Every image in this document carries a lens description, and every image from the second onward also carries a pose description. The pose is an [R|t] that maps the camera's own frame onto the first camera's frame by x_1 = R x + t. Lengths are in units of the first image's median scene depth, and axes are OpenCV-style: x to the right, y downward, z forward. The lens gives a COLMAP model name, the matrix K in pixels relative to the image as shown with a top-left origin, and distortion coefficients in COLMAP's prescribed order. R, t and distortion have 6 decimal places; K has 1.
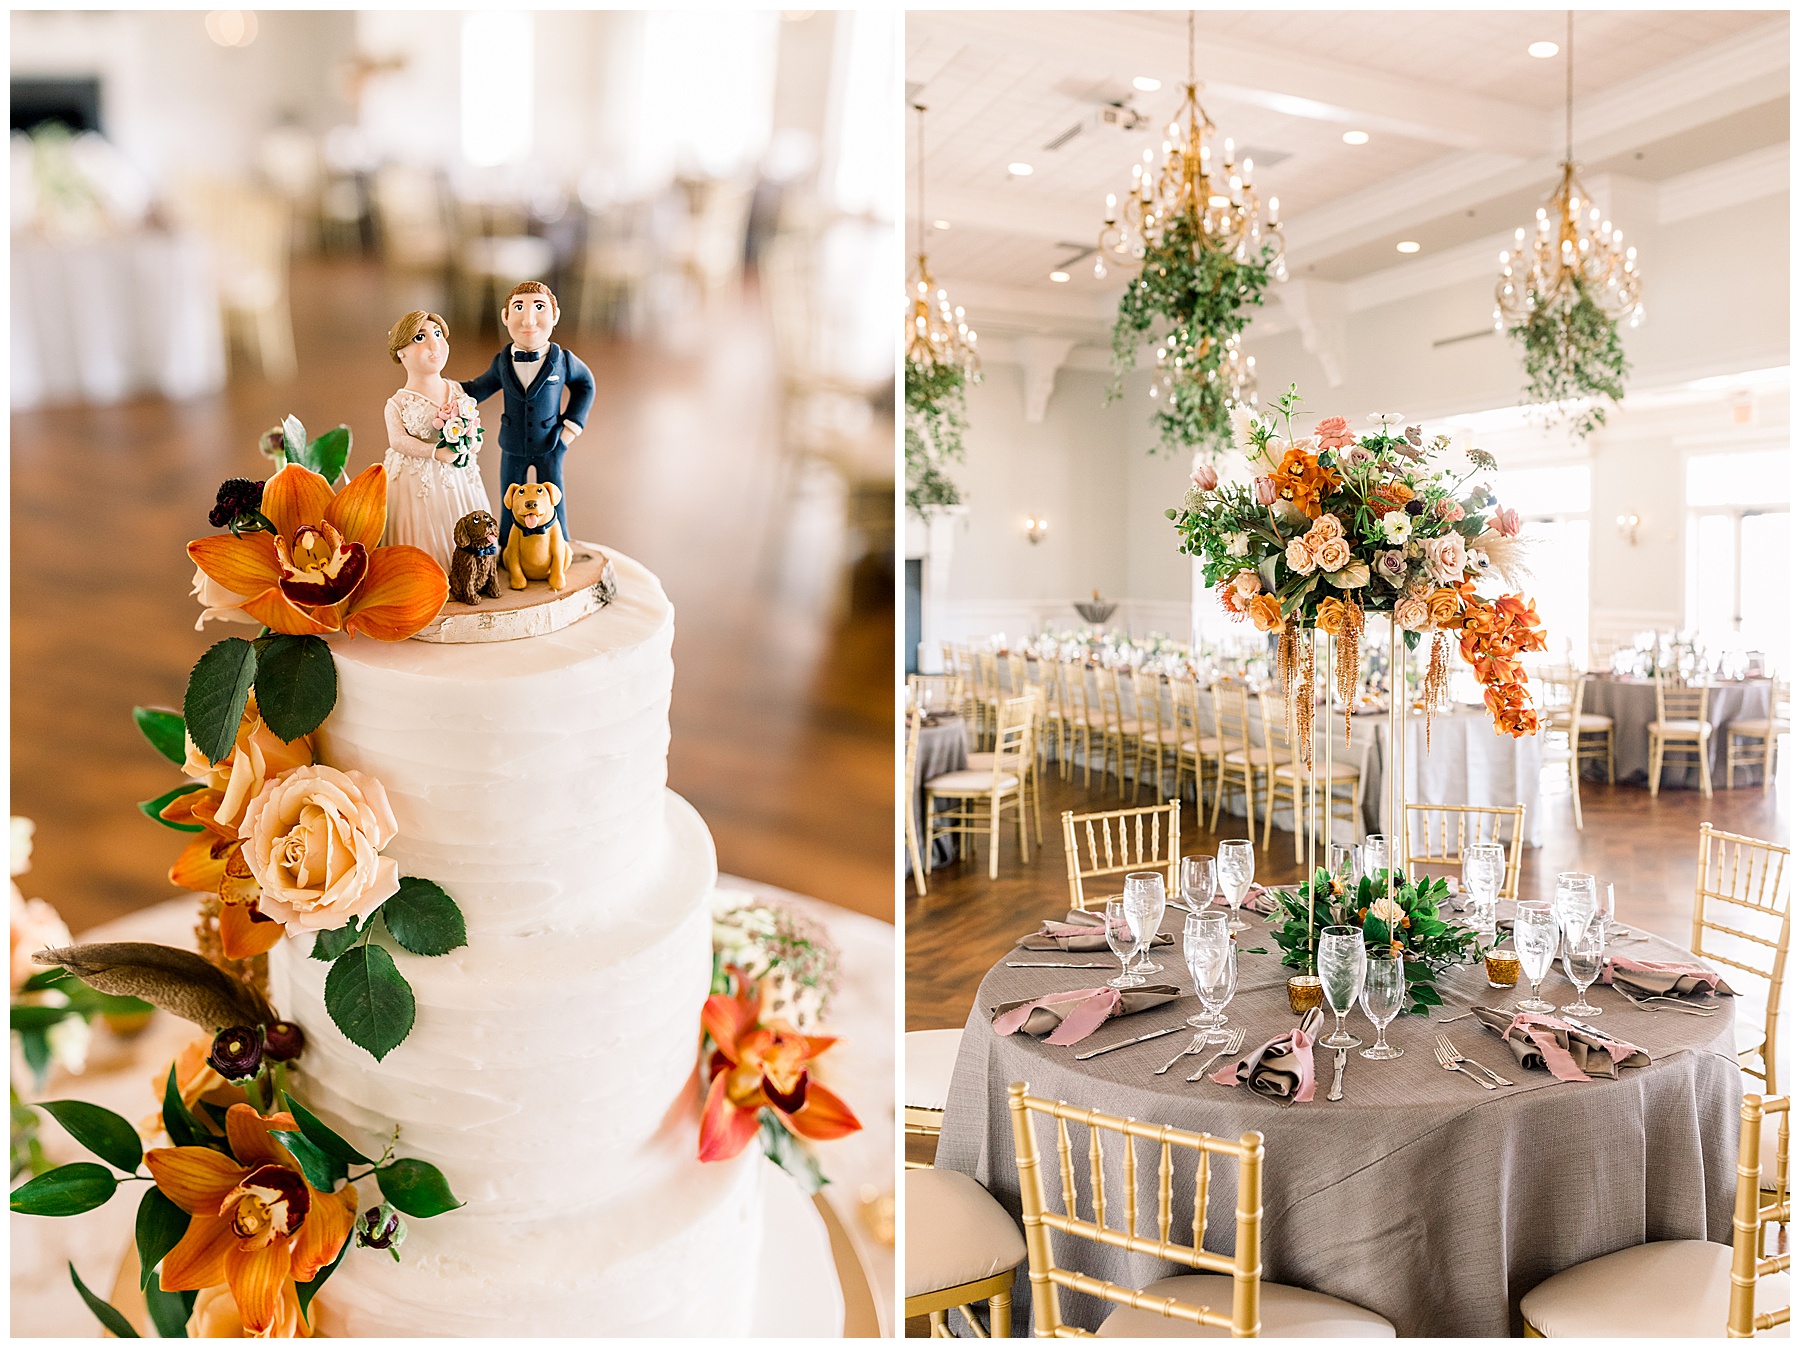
lens RADIAL K [[1379.3, 0, 1328.5], [0, 1379.3, 598.5], [0, 0, 1]] dist [0.002691, -0.004419]
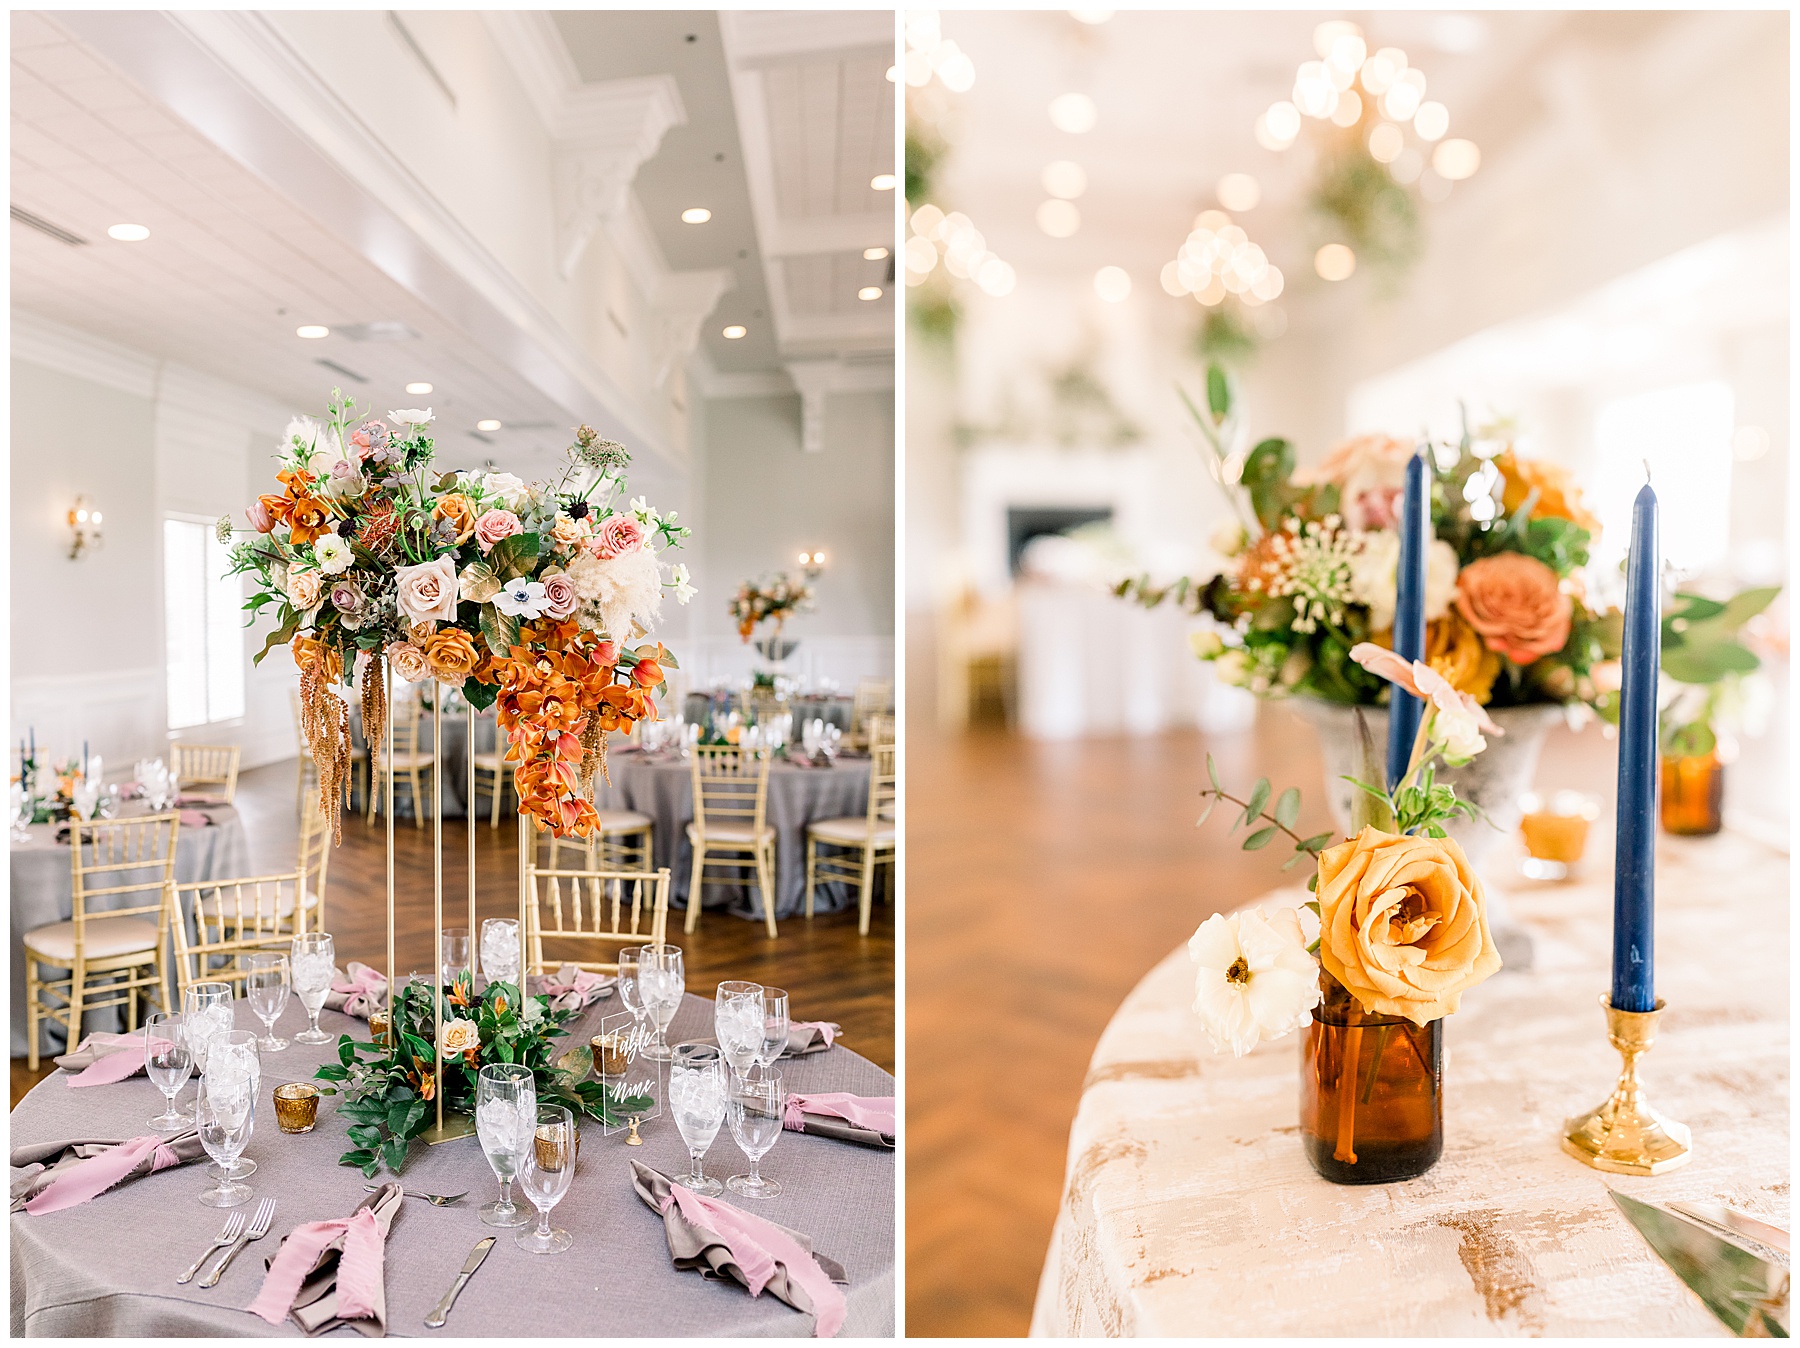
lens RADIAL K [[1337.4, 0, 488.0], [0, 1337.4, 617.2], [0, 0, 1]] dist [-0.000406, -0.010791]
pose [[0.673457, -0.005362, -0.739207, 0.243014], [-0.003108, 0.999944, -0.010085, -0.002320], [0.739220, 0.009089, 0.673403, 0.187722]]
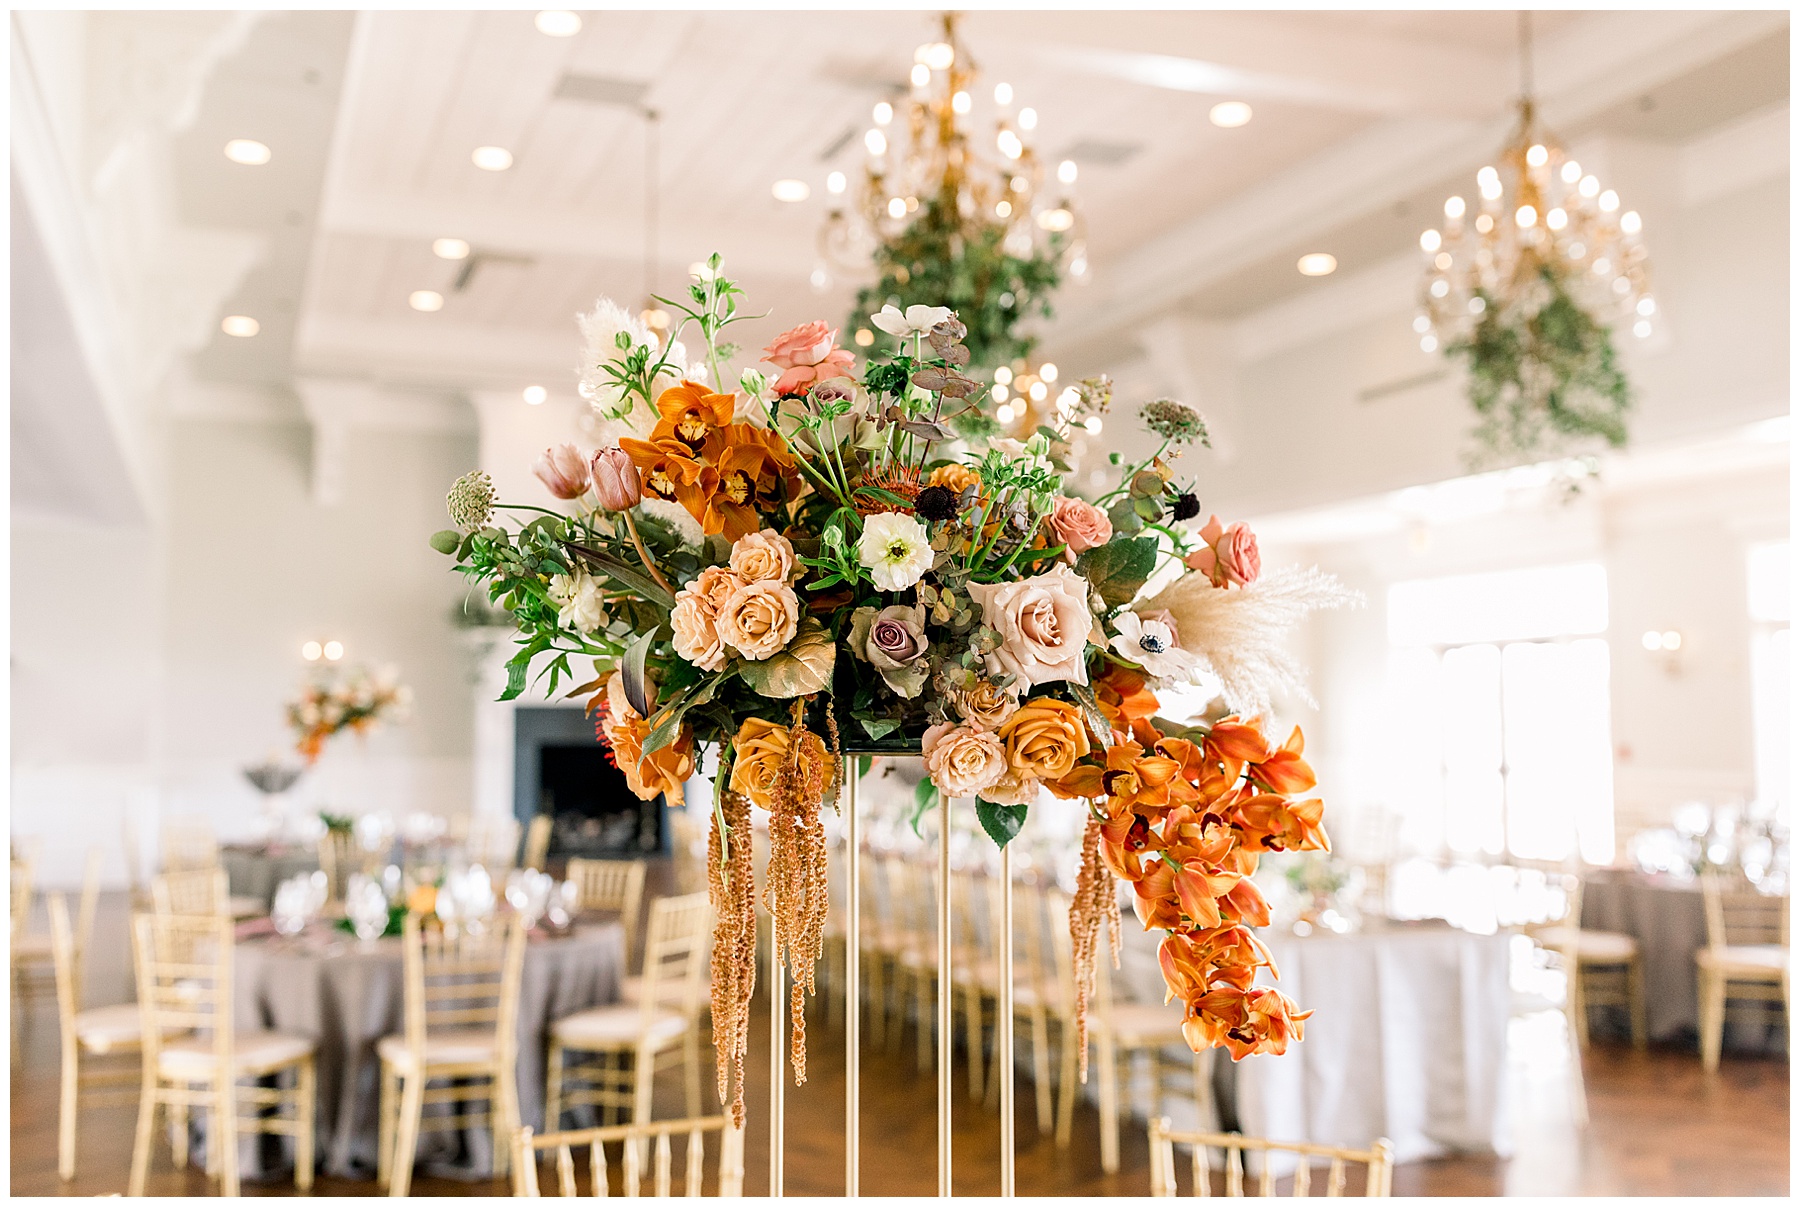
lens RADIAL K [[1736.6, 0, 920.3], [0, 1736.6, 578.4], [0, 0, 1]] dist [0.031793, -0.020035]
pose [[0.980647, -0.021030, -0.194653, 0.055515], [0.000920, 0.994698, -0.102832, 0.003824], [0.195783, 0.100662, 0.975467, 0.170278]]
